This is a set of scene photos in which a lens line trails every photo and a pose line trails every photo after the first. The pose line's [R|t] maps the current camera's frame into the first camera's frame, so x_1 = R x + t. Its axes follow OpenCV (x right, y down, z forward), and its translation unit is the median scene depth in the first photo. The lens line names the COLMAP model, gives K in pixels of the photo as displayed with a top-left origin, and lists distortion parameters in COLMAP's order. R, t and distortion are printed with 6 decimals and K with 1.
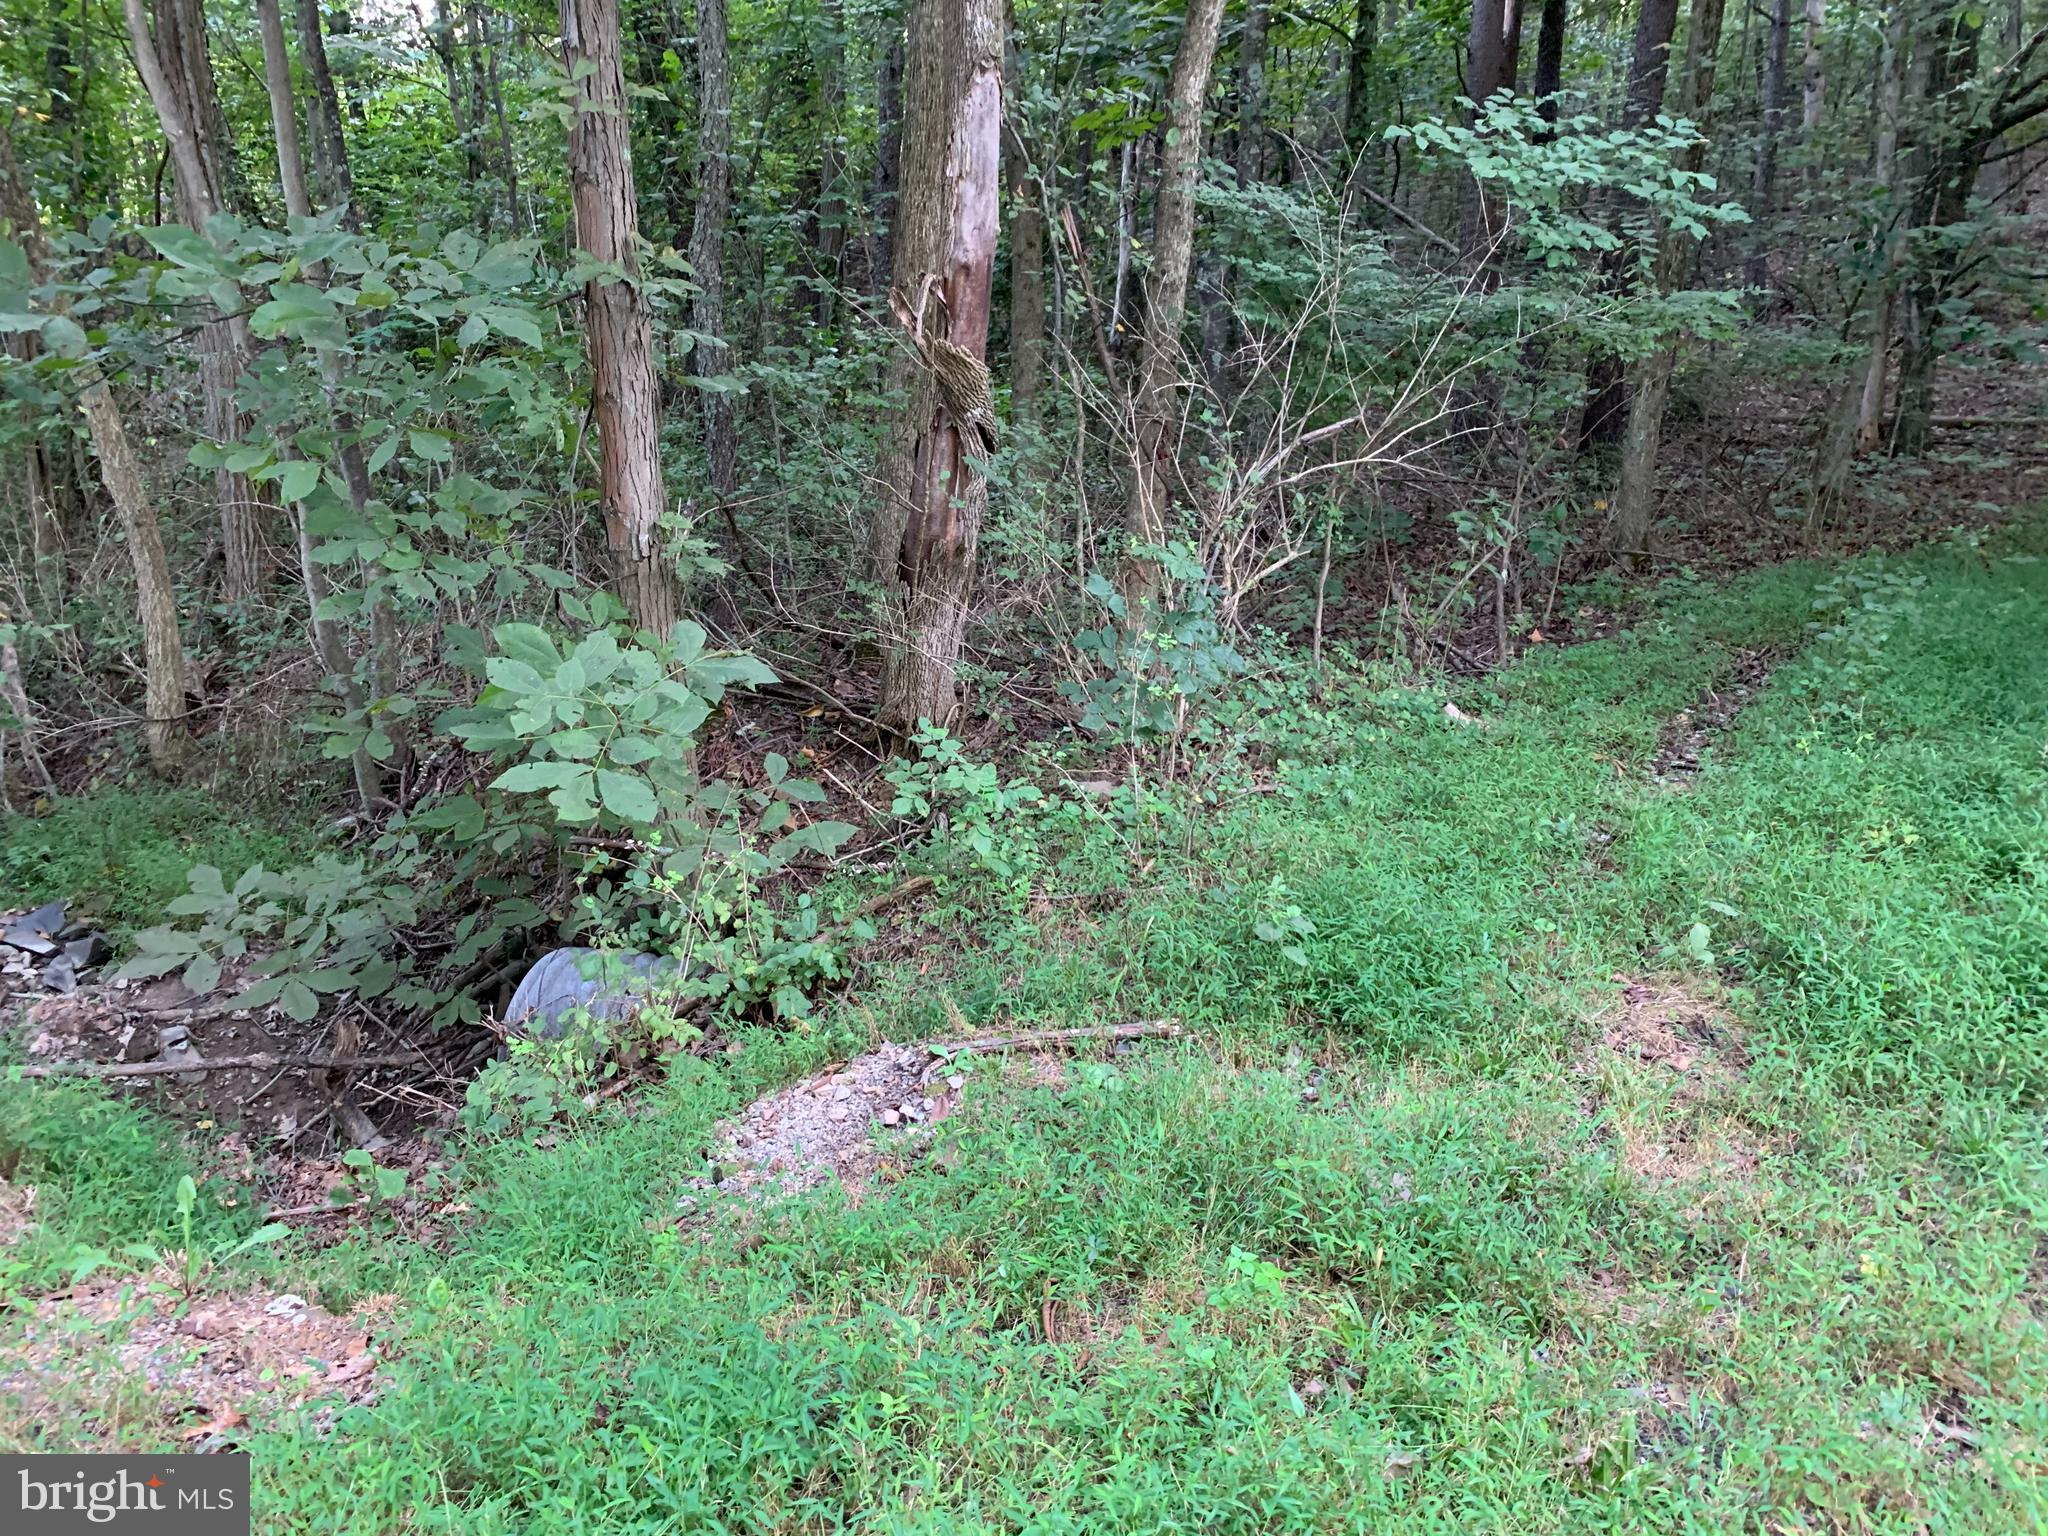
lens RADIAL K [[1526.1, 0, 1028.5], [0, 1526.1, 745.7], [0, 0, 1]] dist [-0.004523, -0.002155]
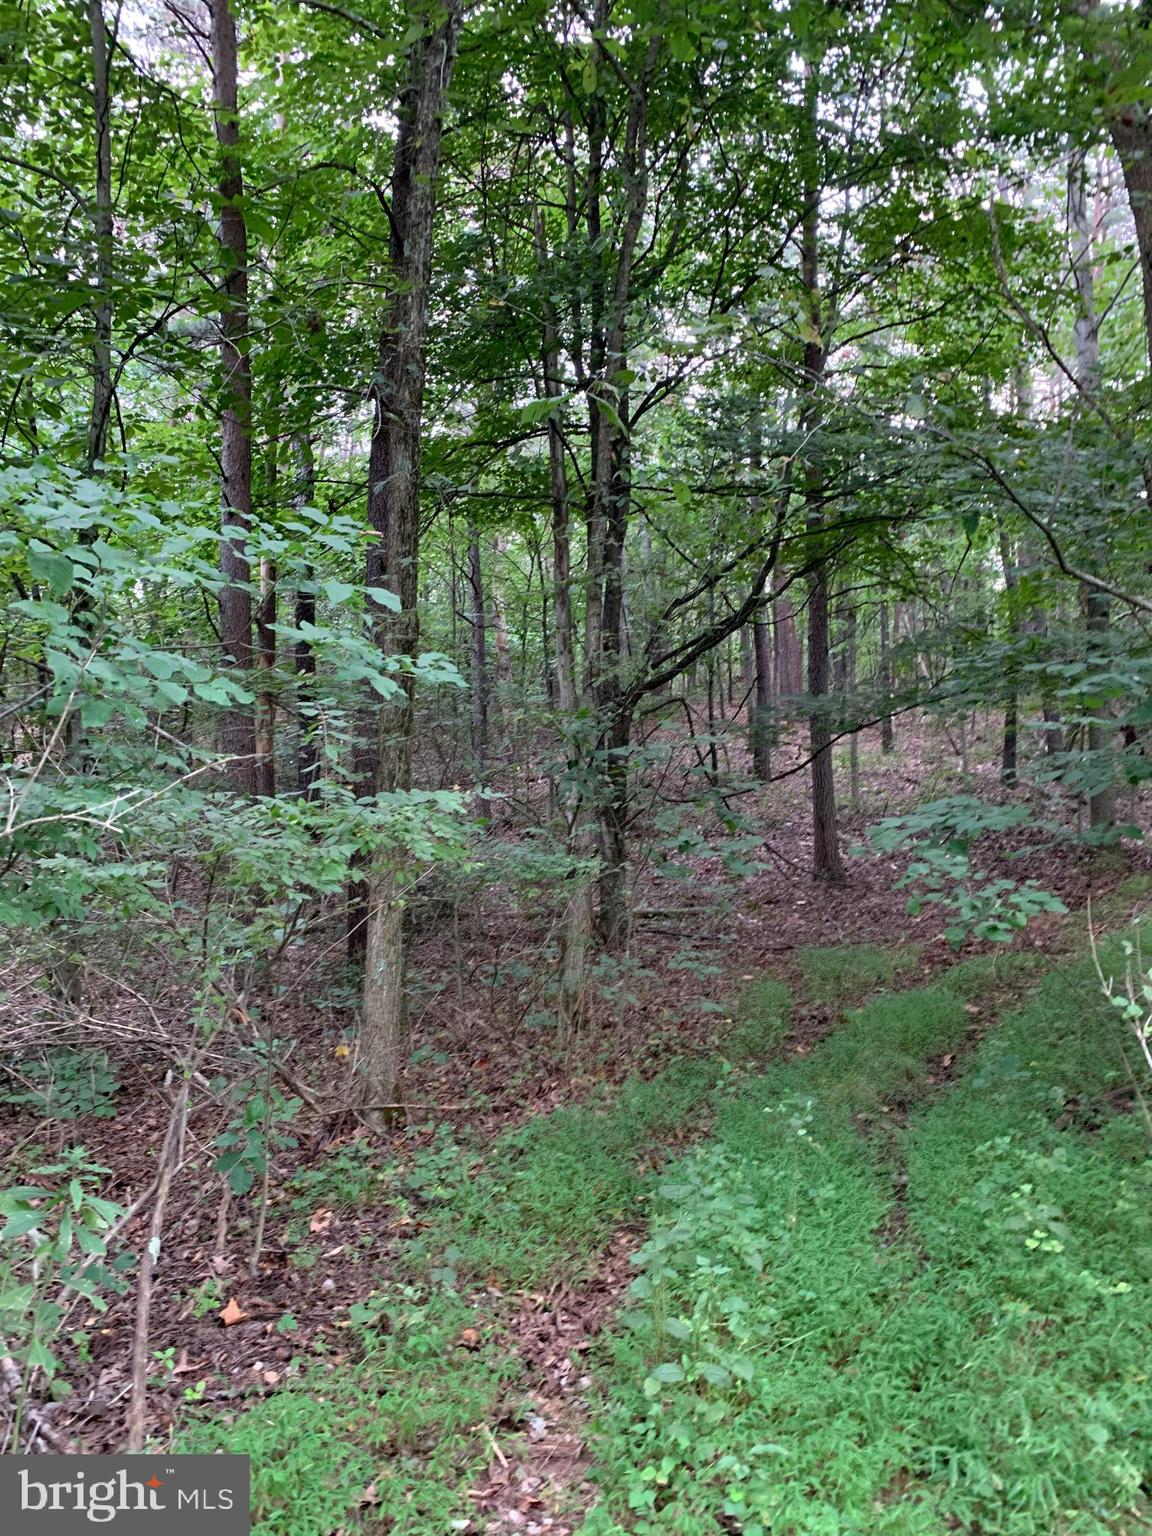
lens RADIAL K [[1143.3, 0, 540.6], [0, 1143.3, 771.5], [0, 0, 1]] dist [0.001311, -0.002147]
pose [[0.887339, 0.021711, 0.460607, 0.256769], [0.127961, 0.948066, -0.291199, -0.151073], [-0.443008, 0.317332, 0.838478, 0.542893]]
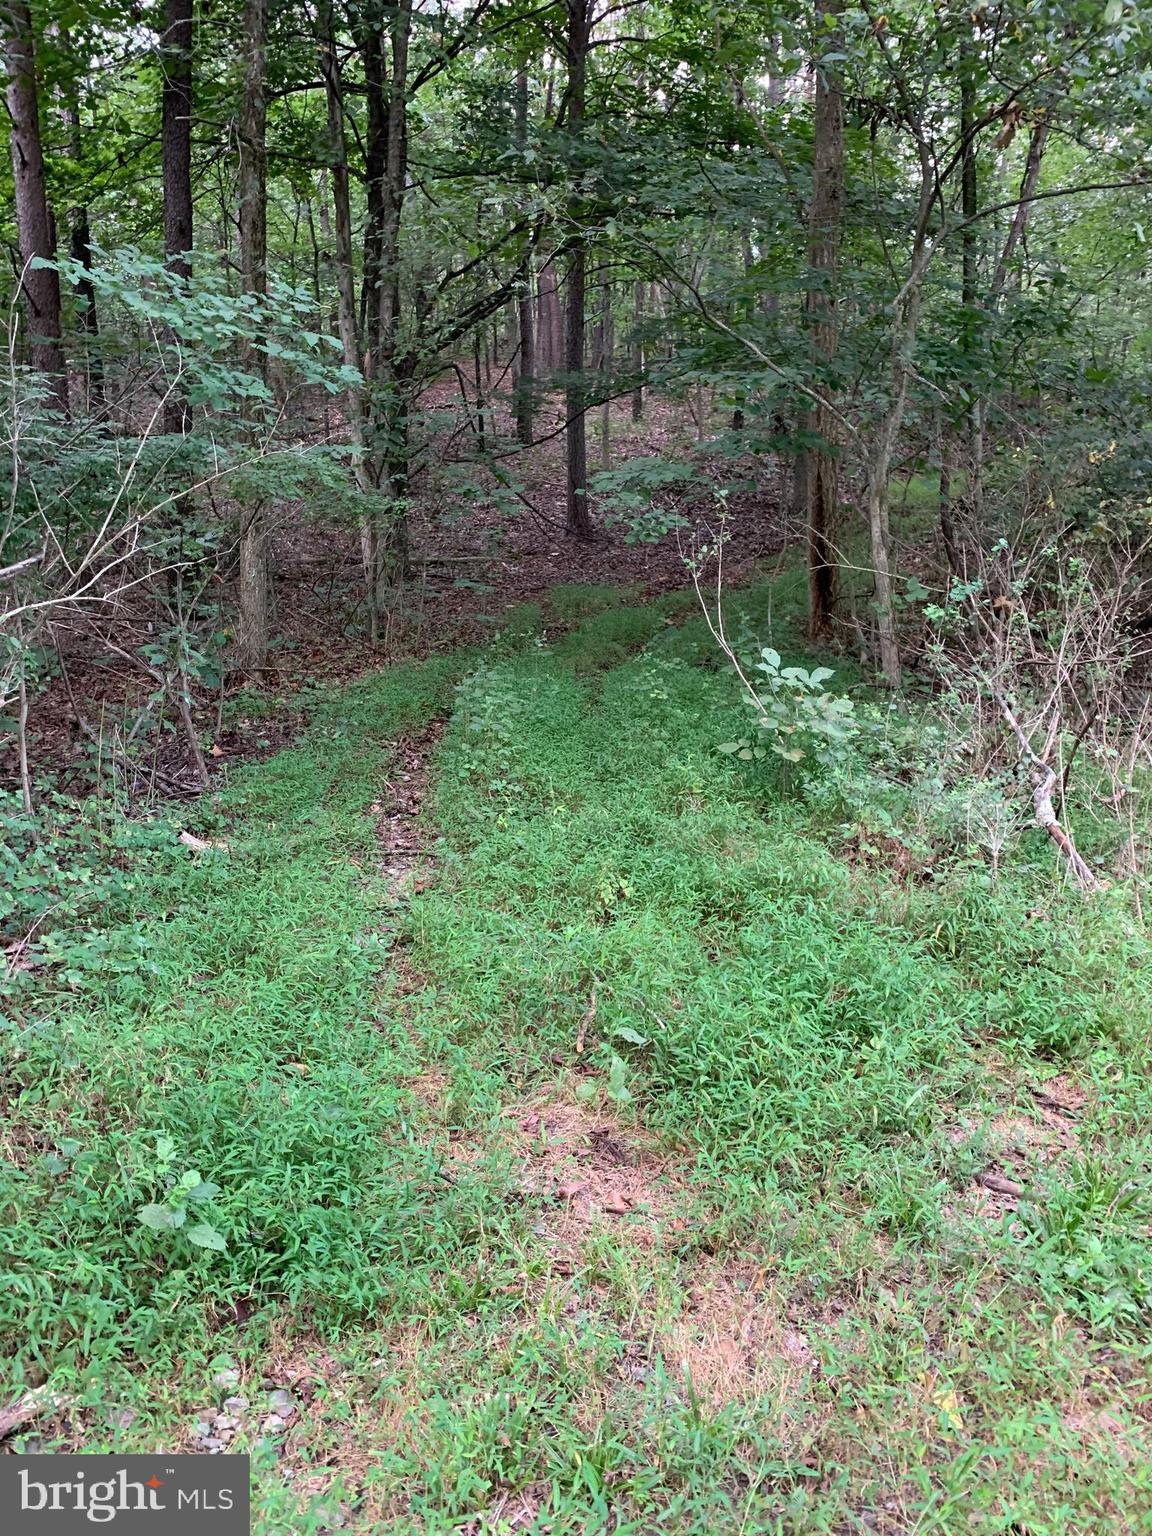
lens RADIAL K [[1154.5, 0, 571.1], [0, 1154.5, 766.3], [0, 0, 1]] dist [-0.005528, -0.004914]
pose [[0.758806, -0.136201, 0.636917, -0.011558], [0.162384, 0.986572, 0.017514, -0.038367], [-0.630750, 0.090136, 0.770733, 0.214784]]
